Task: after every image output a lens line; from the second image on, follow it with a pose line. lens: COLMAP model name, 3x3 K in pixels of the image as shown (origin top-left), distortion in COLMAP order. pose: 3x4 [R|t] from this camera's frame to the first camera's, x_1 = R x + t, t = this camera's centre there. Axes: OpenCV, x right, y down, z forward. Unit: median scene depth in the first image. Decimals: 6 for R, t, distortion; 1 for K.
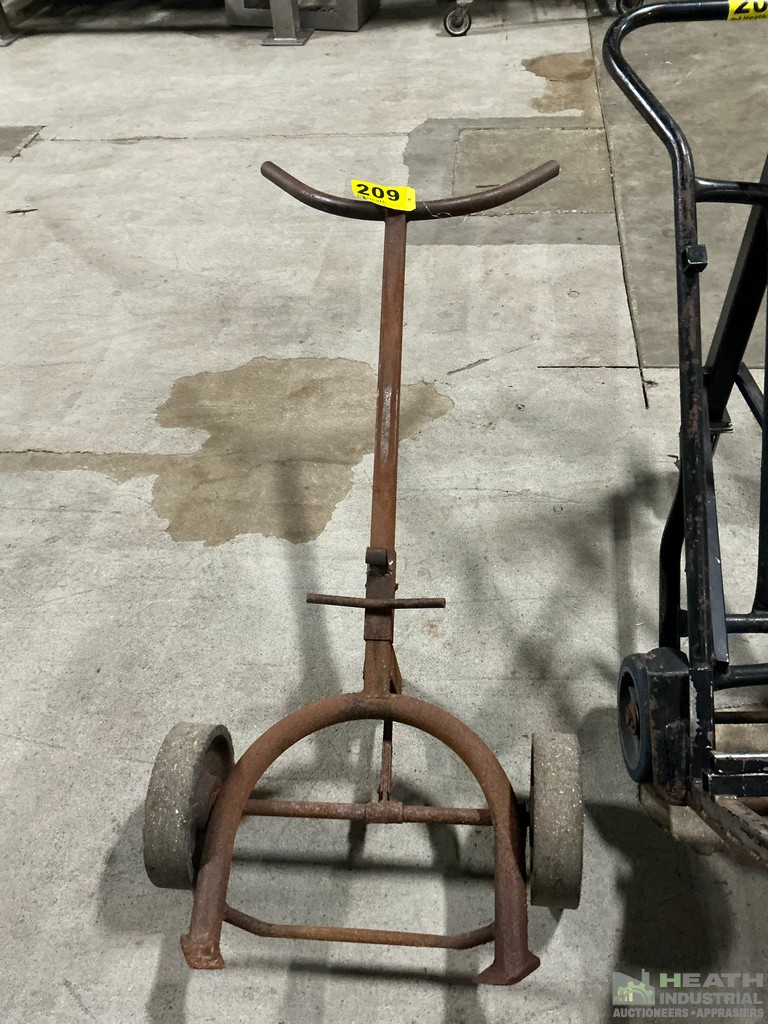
lens RADIAL K [[863.1, 0, 383.6], [0, 863.1, 508.6], [0, 0, 1]] dist [0.124050, -0.251584]
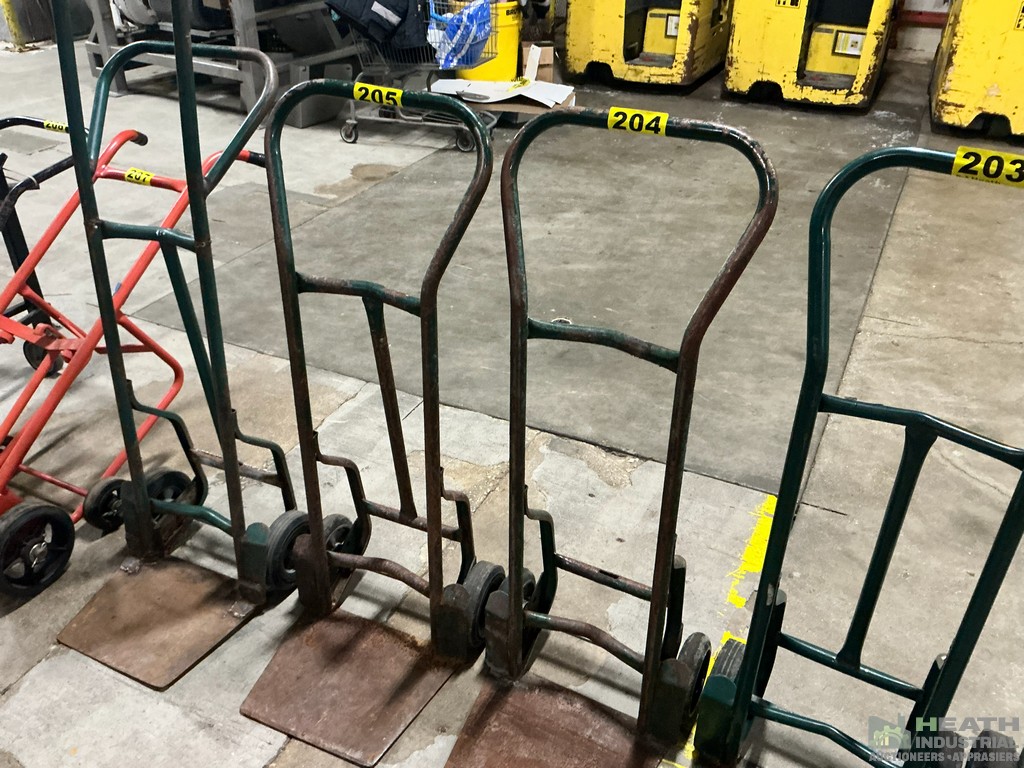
lens RADIAL K [[854.0, 0, 511.8], [0, 854.0, 382.1], [0, 0, 1]] dist [0.150202, -0.310975]
pose [[0.938587, 0.245980, -0.241969, 1.022356], [-0.294535, 0.936460, -0.190506, 0.041827], [0.179733, 0.250075, 0.951398, -0.299481]]
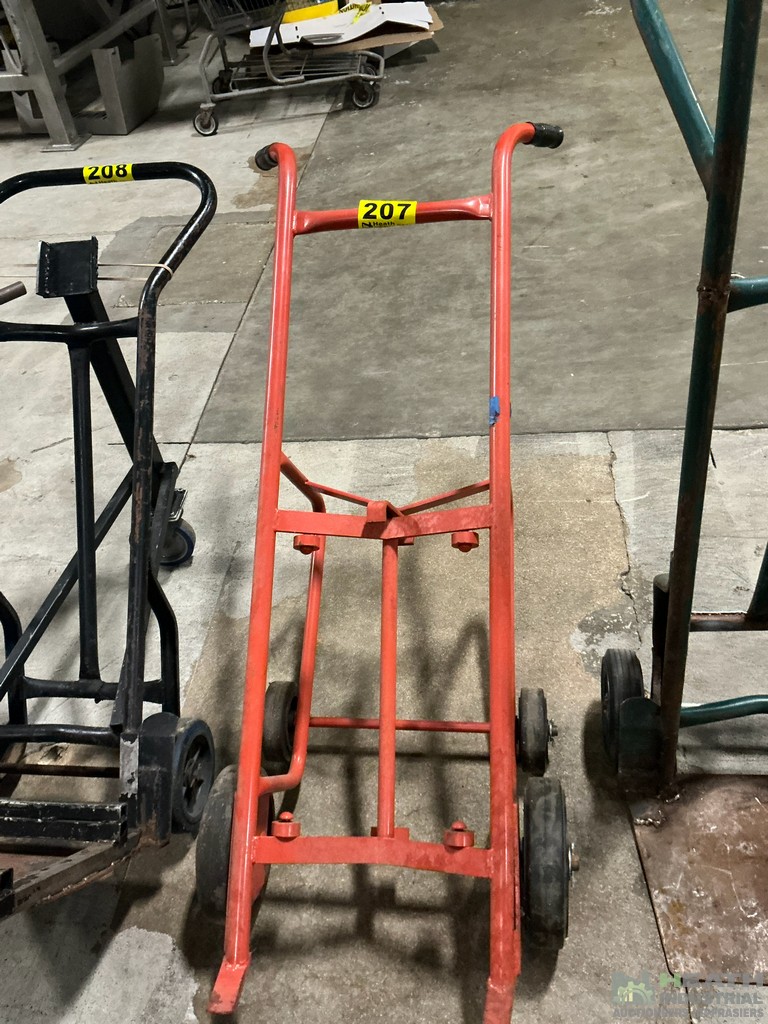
lens RADIAL K [[854.0, 0, 384.0], [0, 854.0, 512.0], [0, 0, 1]] dist [0.150202, -0.310975]
pose [[0.998912, -0.032085, -0.033841, 0.425433], [0.030515, 0.998479, -0.045910, -0.007100], [0.035263, 0.044827, 0.998372, -0.093187]]
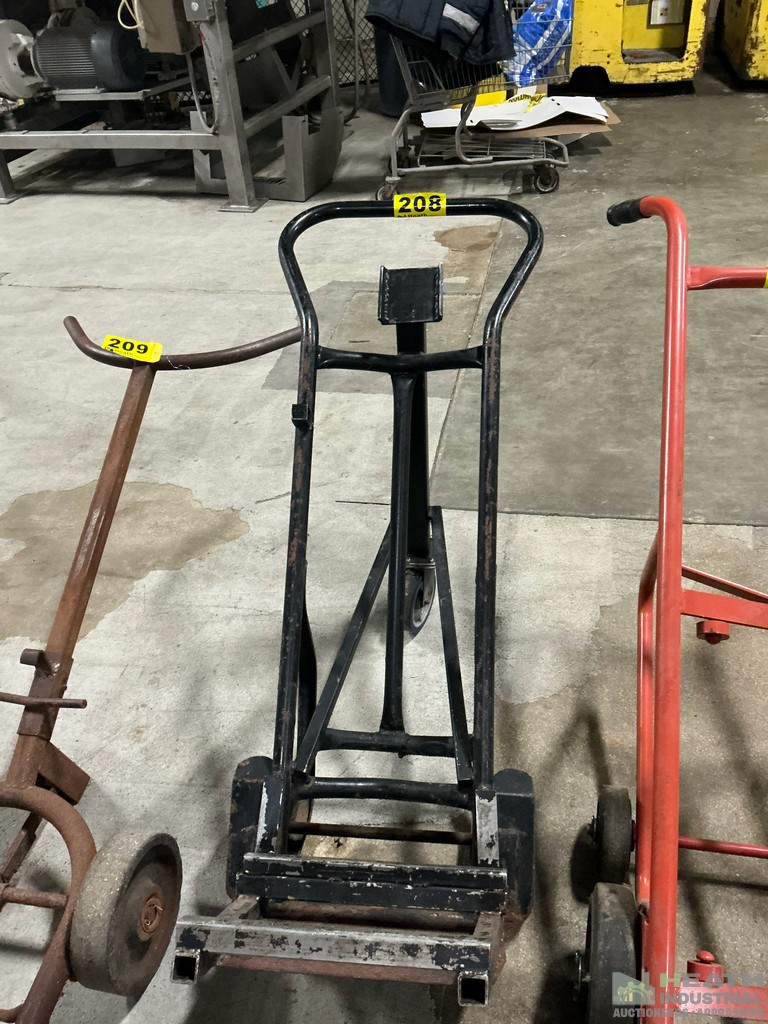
lens RADIAL K [[854.0, 0, 384.0], [0, 854.0, 512.0], [0, 0, 1]] dist [0.150202, -0.310975]
pose [[0.995759, 0.052114, -0.075812, 0.236632], [-0.062413, 0.988106, -0.140540, -0.000748], [0.067586, 0.144675, 0.987168, -0.047862]]
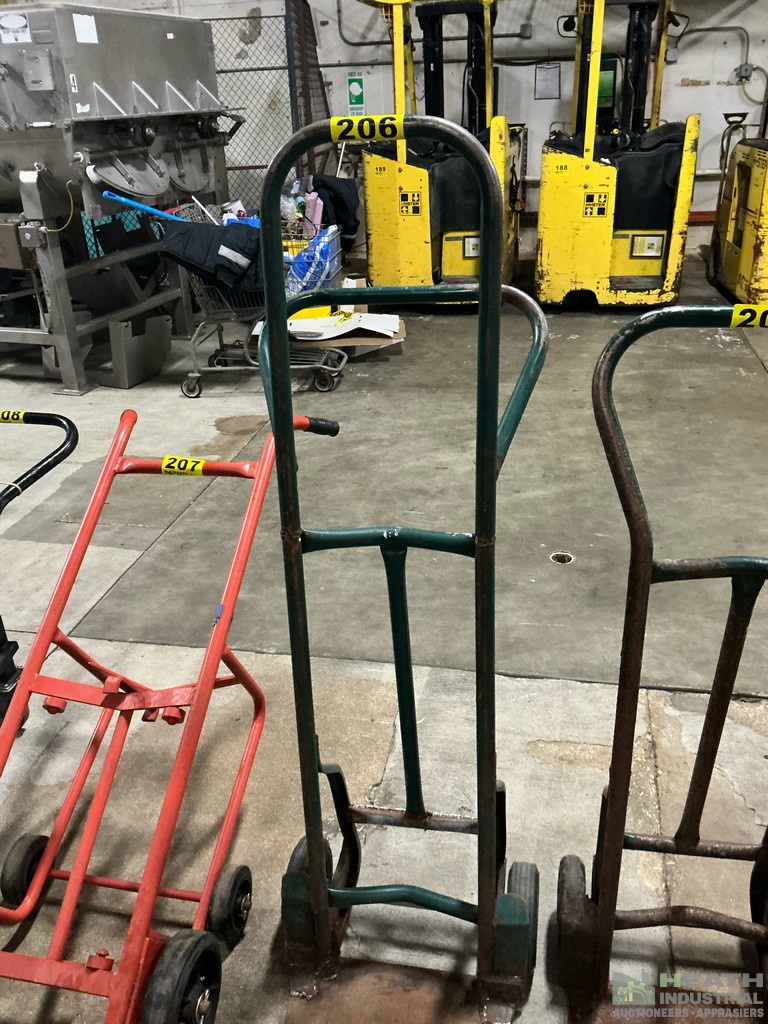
lens RADIAL K [[854.0, 0, 384.0], [0, 854.0, 512.0], [0, 0, 1]] dist [0.150202, -0.310975]
pose [[0.994735, 0.072710, -0.072223, 0.624897], [-0.092578, 0.939803, -0.328937, 0.038000], [0.043958, 0.333891, 0.941586, -0.215506]]
